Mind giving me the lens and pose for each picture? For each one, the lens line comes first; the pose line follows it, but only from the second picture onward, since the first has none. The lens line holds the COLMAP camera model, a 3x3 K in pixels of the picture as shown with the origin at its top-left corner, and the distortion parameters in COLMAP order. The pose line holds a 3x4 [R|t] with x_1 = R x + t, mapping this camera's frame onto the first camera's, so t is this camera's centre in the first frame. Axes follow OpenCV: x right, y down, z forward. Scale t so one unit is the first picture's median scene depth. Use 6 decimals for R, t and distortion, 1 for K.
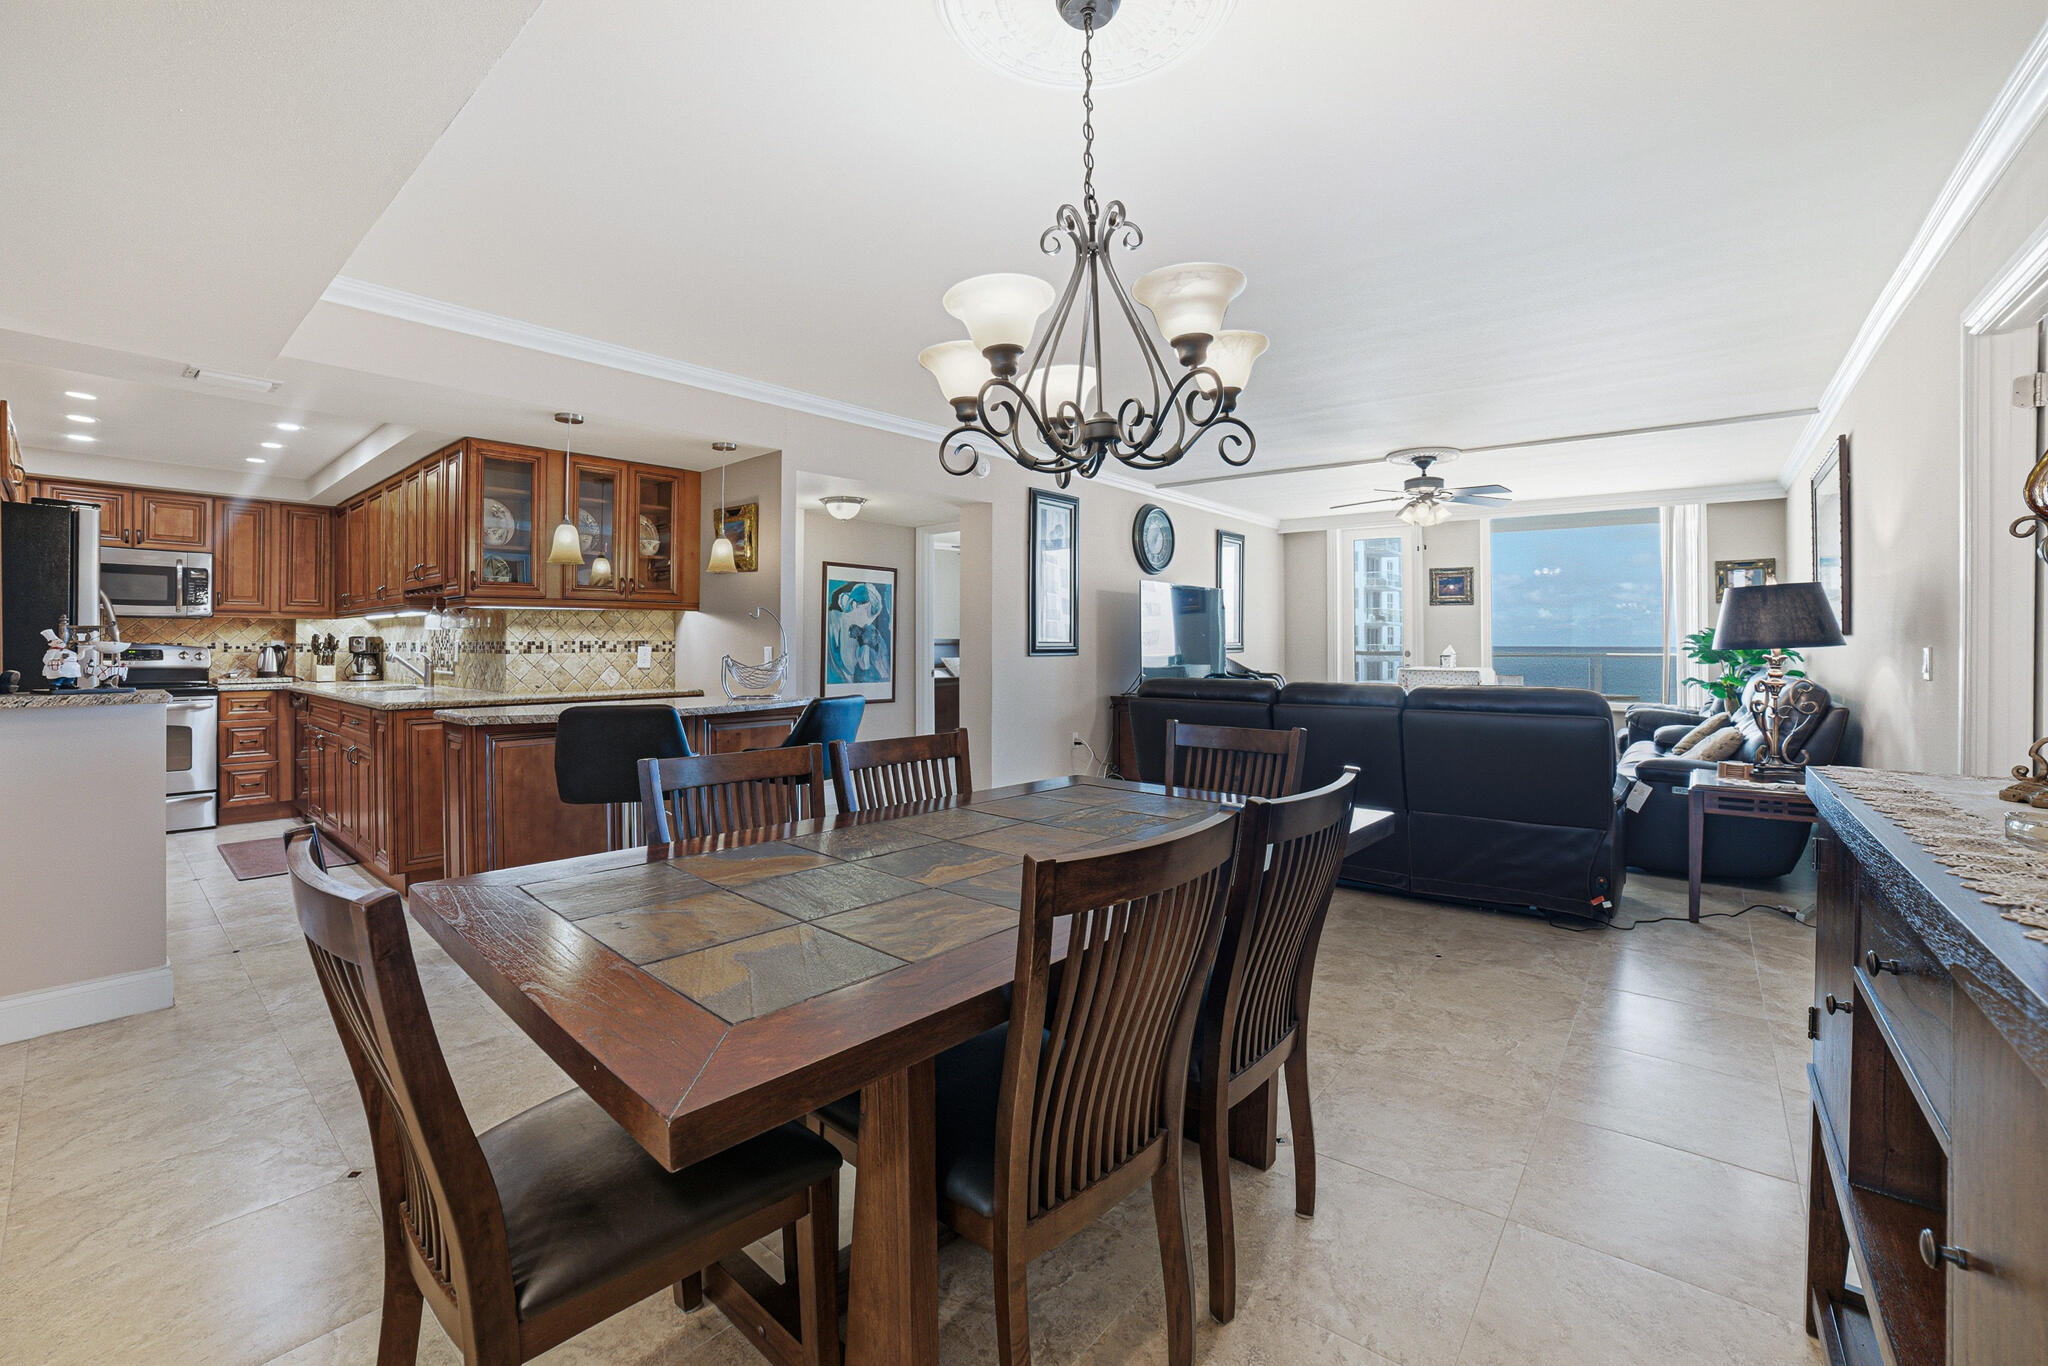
lens RADIAL K [[865.0, 0, 938.3], [0, 865.0, 634.7], [0, 0, 1]] dist [-0.121345, 0.070020]
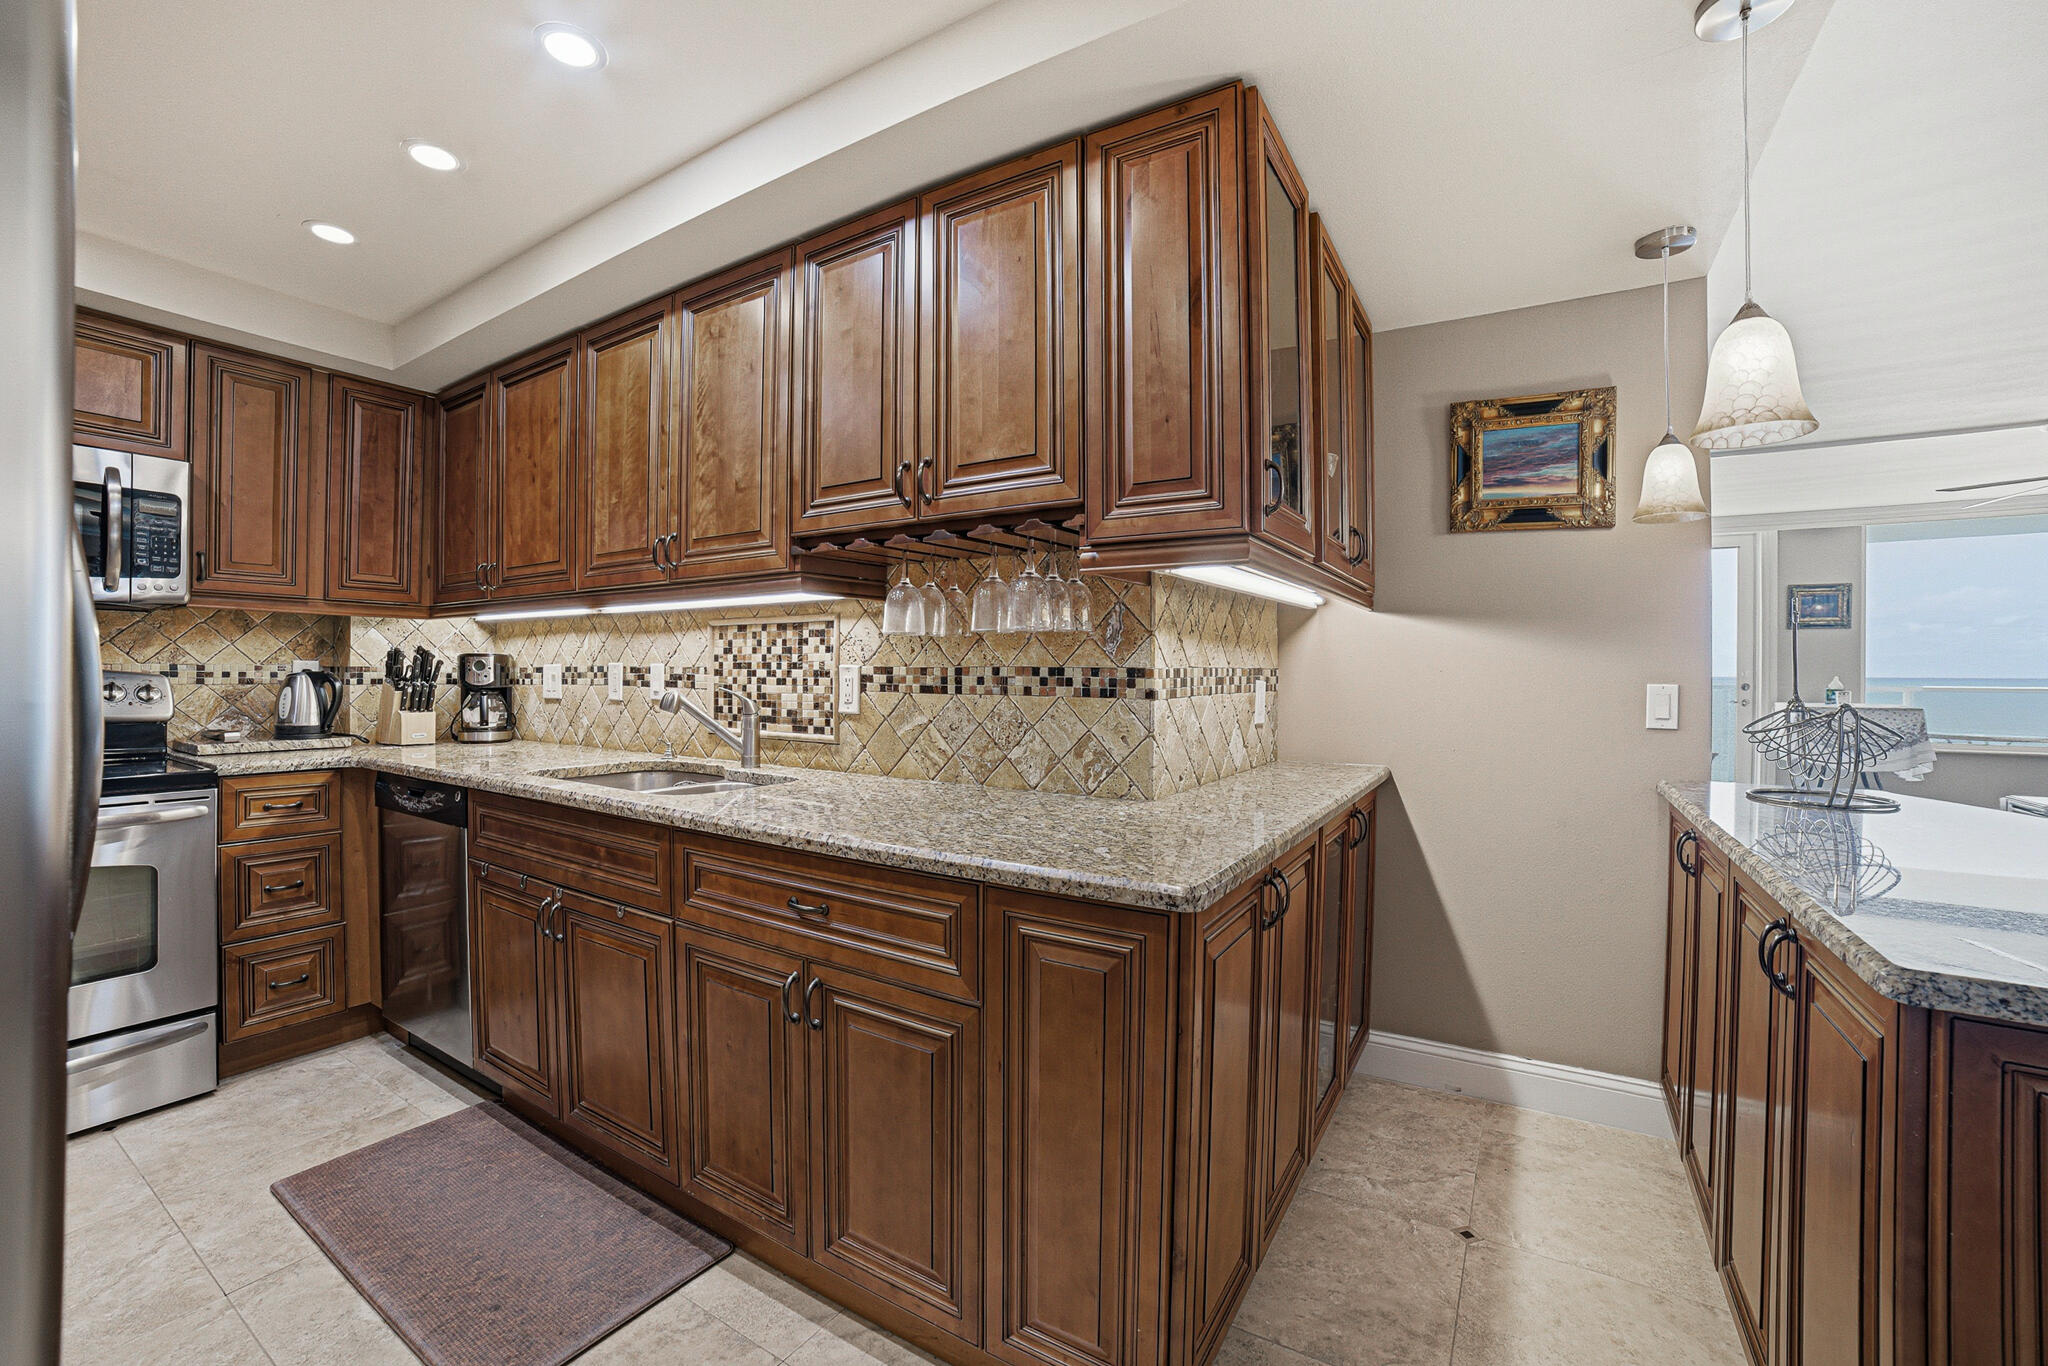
lens RADIAL K [[944.4, 0, 1067.6], [0, 944.4, 675.1], [0, 0, 1]] dist [-0.127457, 0.061319]
pose [[0.986568, 0.007807, 0.163163, -0.488061], [-0.010113, 0.999860, 0.013305, 0.004587], [-0.163037, -0.014776, 0.986509, 0.447123]]
